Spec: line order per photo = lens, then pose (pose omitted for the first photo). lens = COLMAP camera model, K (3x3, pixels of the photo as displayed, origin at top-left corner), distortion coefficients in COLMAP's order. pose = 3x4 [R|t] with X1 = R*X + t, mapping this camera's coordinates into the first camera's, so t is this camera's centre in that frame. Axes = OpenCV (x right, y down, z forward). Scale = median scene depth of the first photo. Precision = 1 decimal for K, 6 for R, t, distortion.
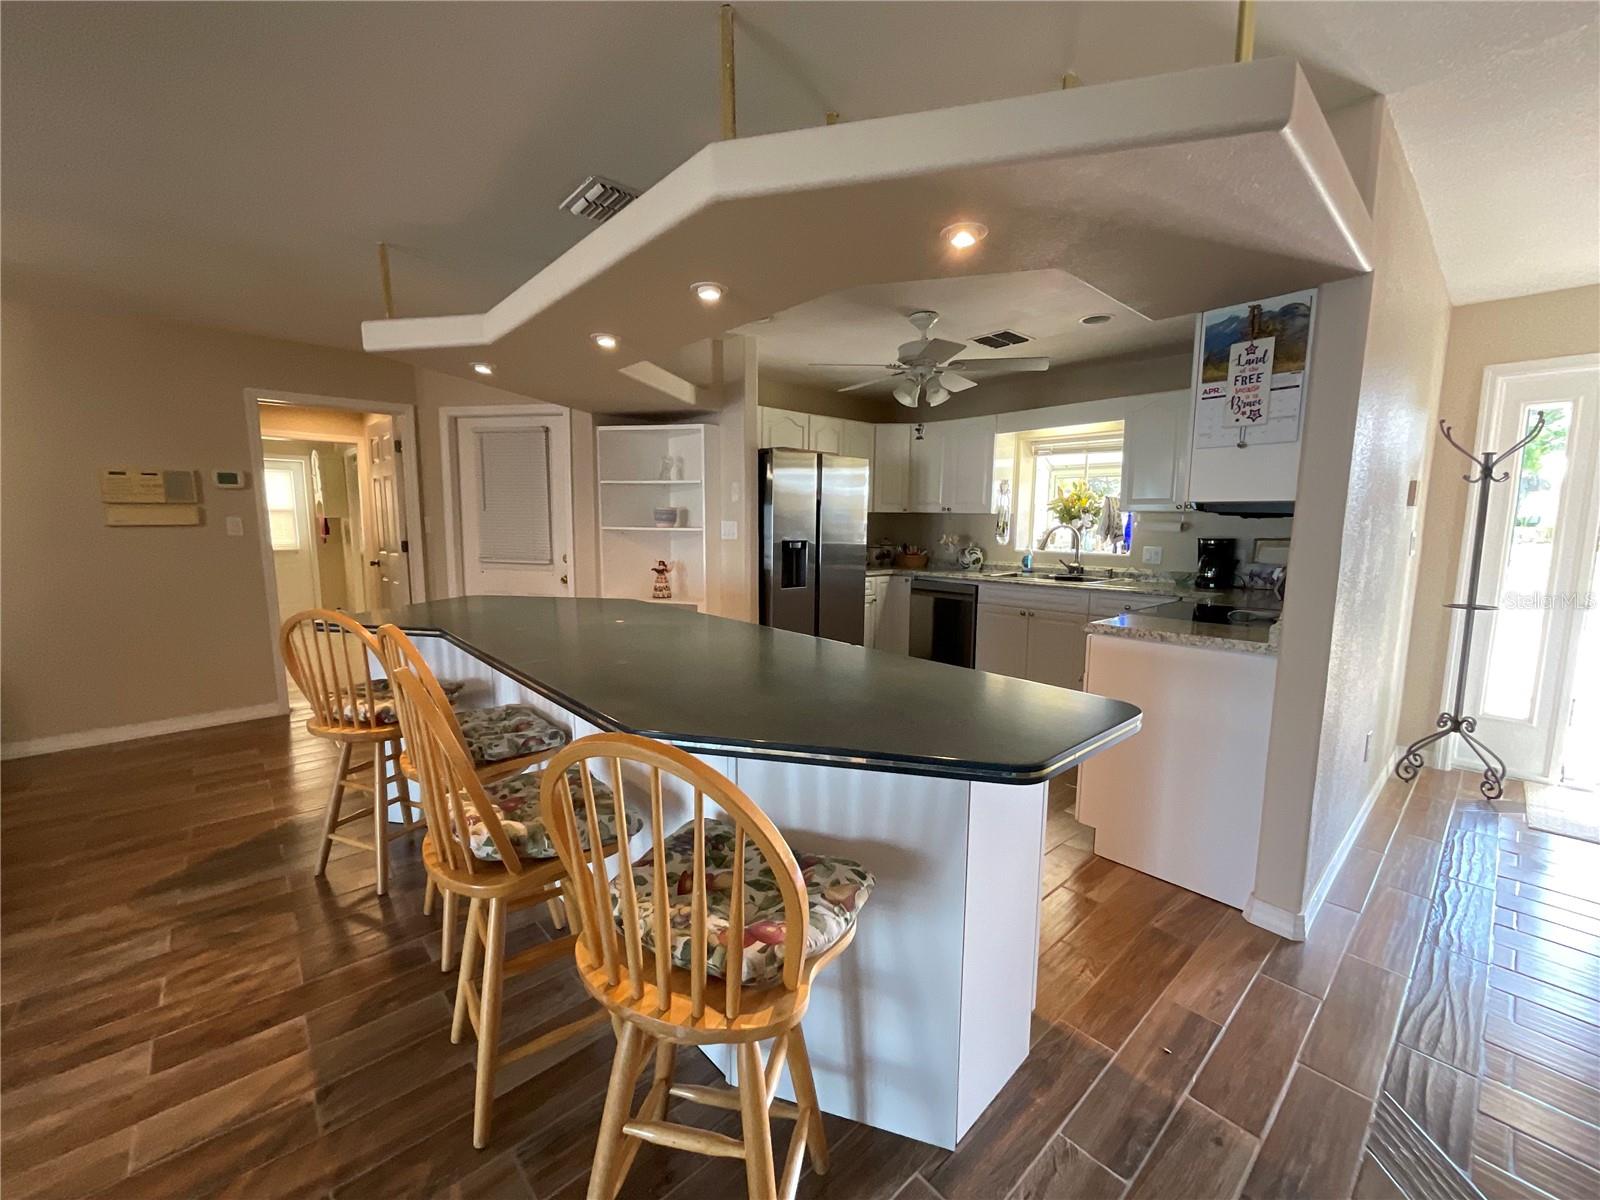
lens RADIAL K [[644.8, 0, 800.0], [0, 644.8, 600.0], [0, 0, 1]] dist [0.000175, 0.000029]
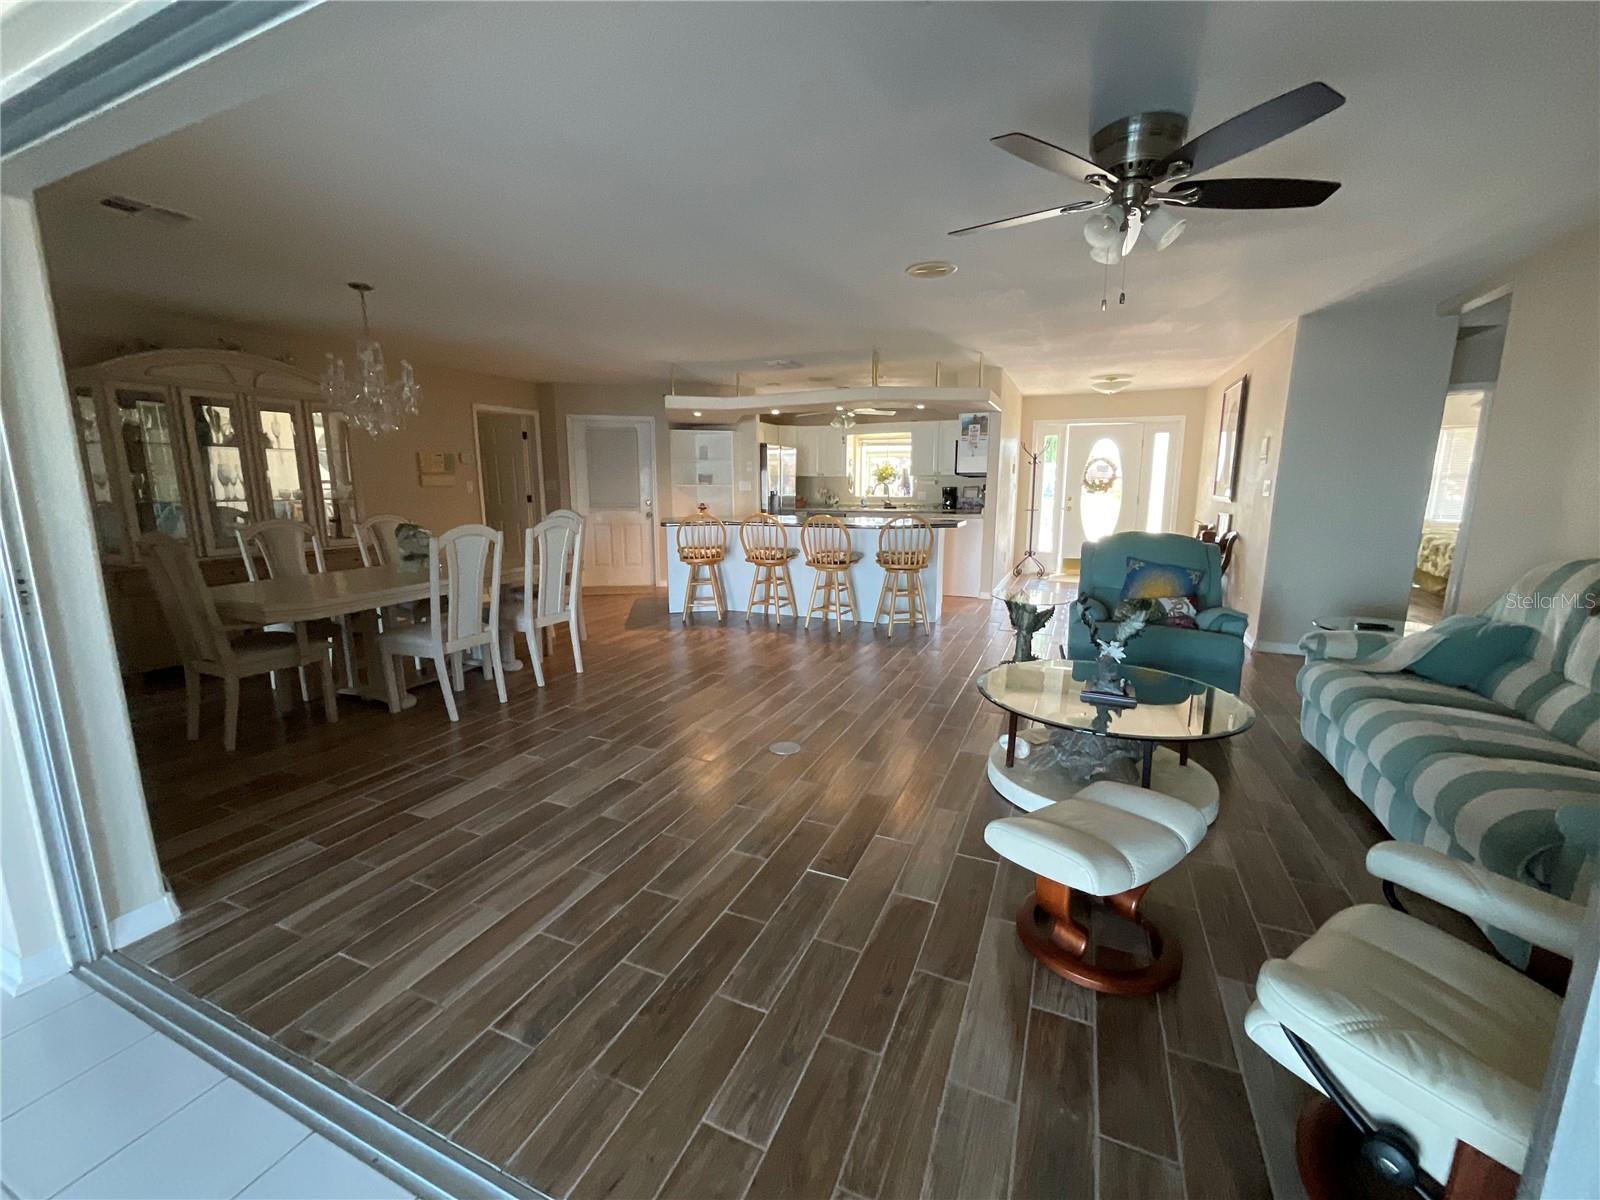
lens RADIAL K [[647.7, 0, 800.0], [0, 647.7, 600.0], [0, 0, 1]] dist [-0.002159, -0.000381]
pose [[0.909663, -0.081562, 0.407260, -0.737644], [0.059289, 0.995987, 0.067038, 0.107741], [-0.411094, -0.036835, 0.910849, -0.813290]]
